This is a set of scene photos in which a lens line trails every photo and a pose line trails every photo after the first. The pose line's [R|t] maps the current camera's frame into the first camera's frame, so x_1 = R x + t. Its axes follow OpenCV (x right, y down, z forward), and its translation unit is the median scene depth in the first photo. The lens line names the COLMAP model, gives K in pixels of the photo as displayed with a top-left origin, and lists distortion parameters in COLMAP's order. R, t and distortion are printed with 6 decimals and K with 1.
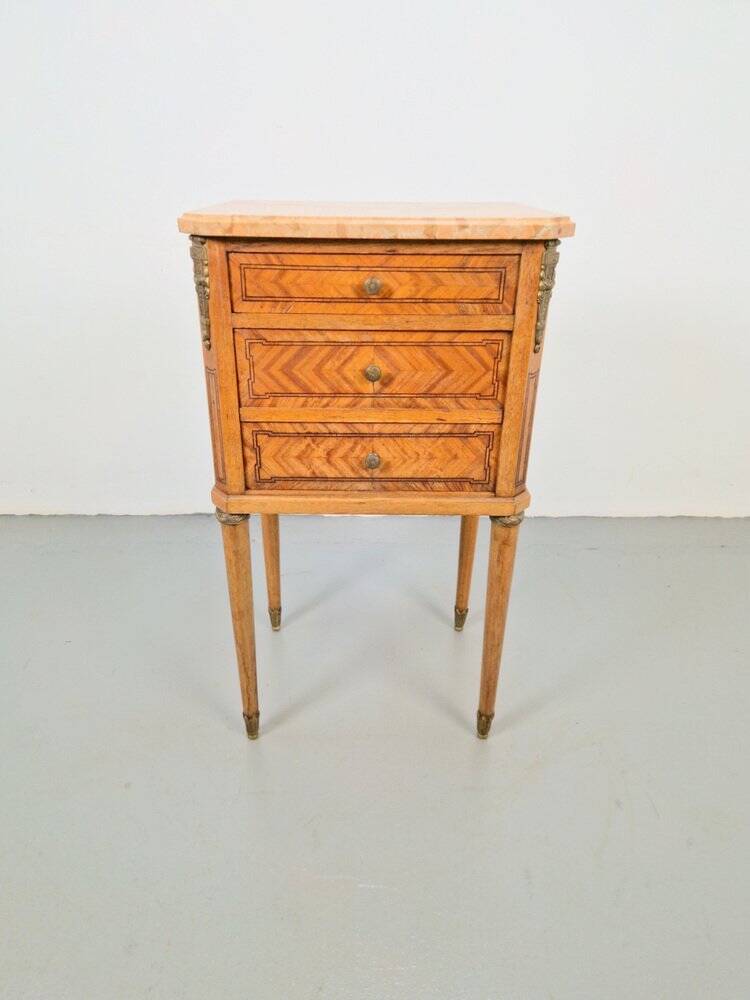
lens RADIAL K [[670.3, 0, 366.6], [0, 670.3, 499.8], [0, 0, 1]] dist [0.074542, -0.000932]
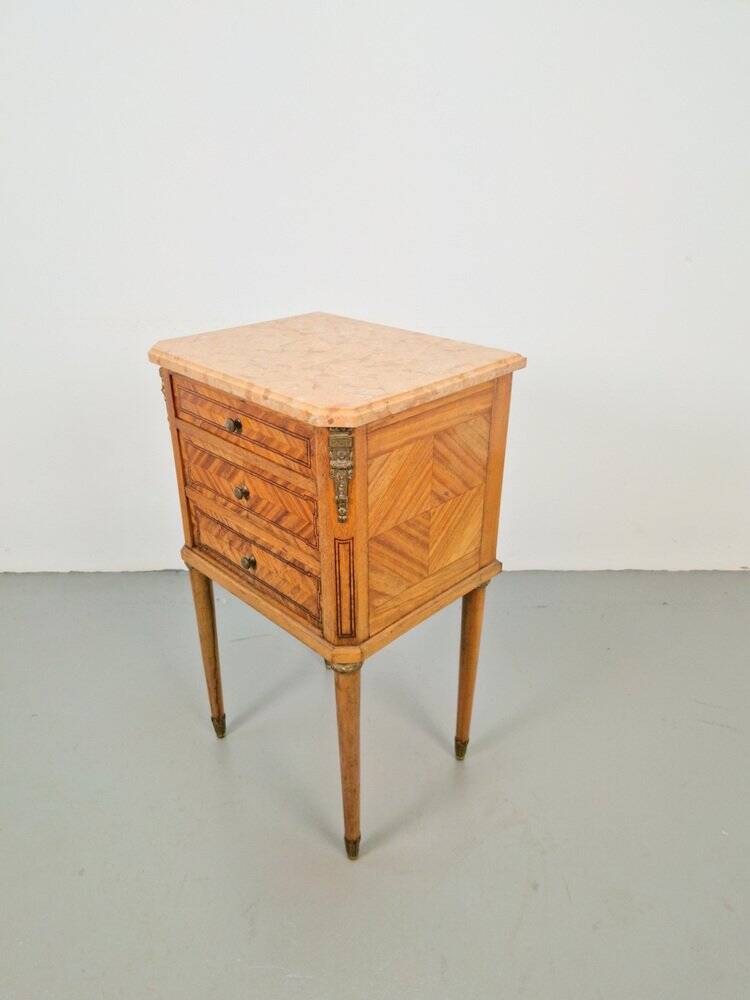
lens RADIAL K [[670.3, 0, 366.6], [0, 670.3, 499.8], [0, 0, 1]] dist [0.074542, -0.000932]
pose [[0.709225, 0.306852, -0.634698, 0.894514], [-0.300748, 0.945962, 0.121274, -0.377963], [0.637613, 0.104874, 0.763185, 0.249301]]
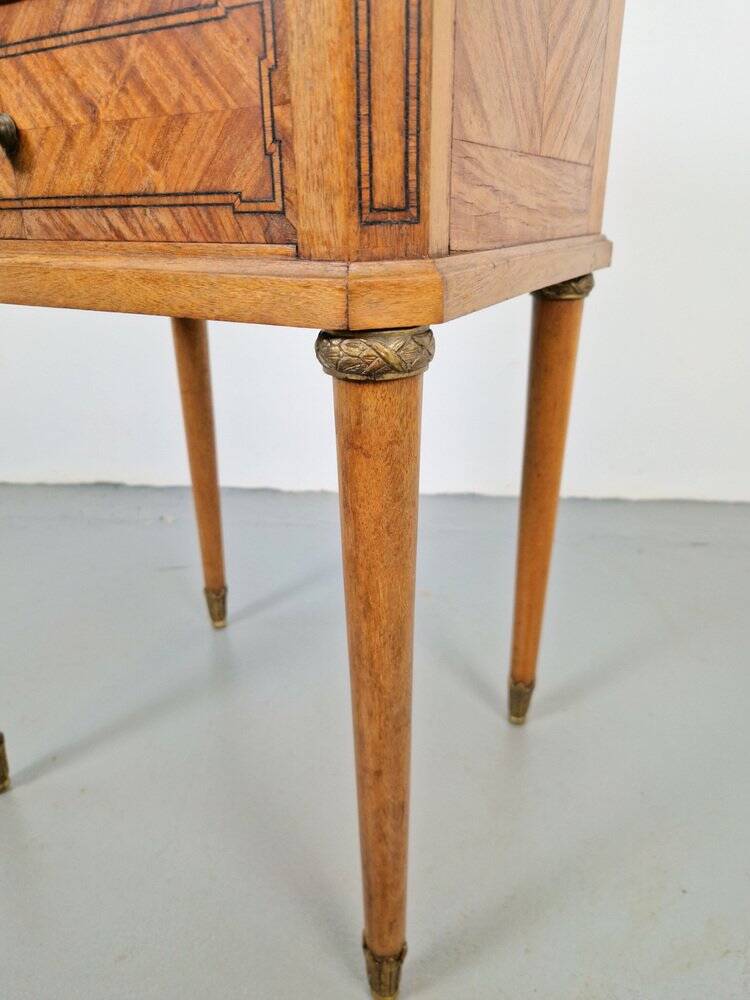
lens RADIAL K [[677.6, 0, 374.0], [0, 677.6, 485.1], [0, 0, 1]] dist [0.079752, -0.097395]
pose [[0.882889, 0.157523, -0.442373, 0.395097], [-0.191301, 0.980994, -0.032481, 0.102207], [0.428849, 0.113303, 0.896243, 0.820842]]
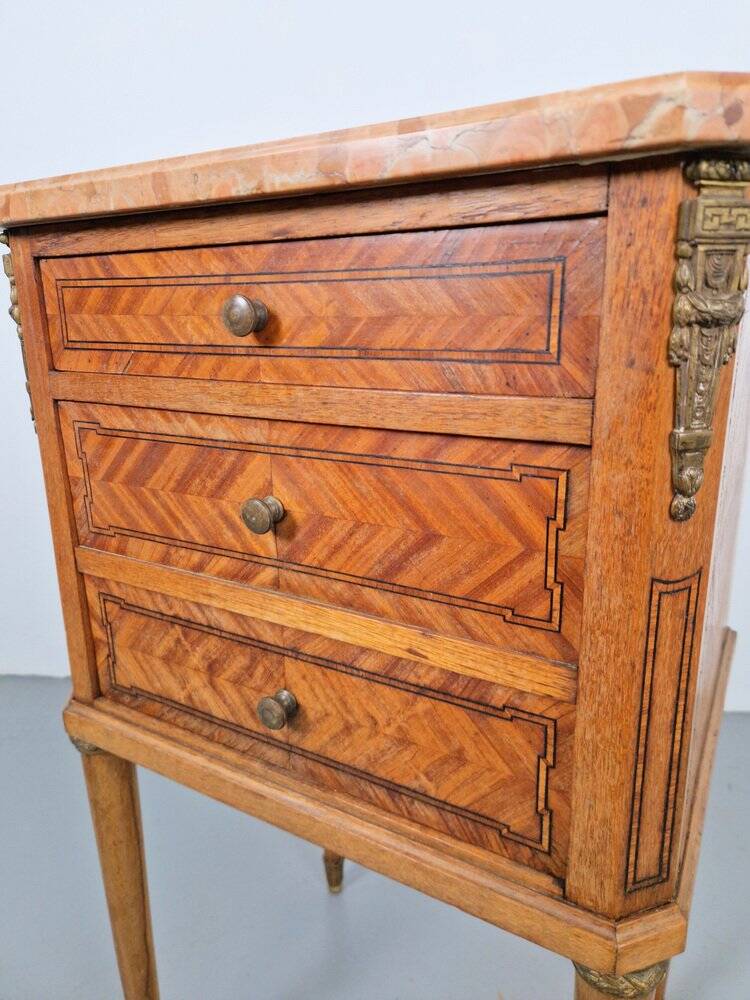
lens RADIAL K [[677.6, 0, 374.0], [0, 677.6, 485.1], [0, 0, 1]] dist [0.079752, -0.097395]
pose [[0.866836, 0.106290, -0.487132, 0.277944], [-0.192217, 0.972730, -0.129800, -0.162009], [0.460051, 0.206151, 0.863629, 0.644046]]
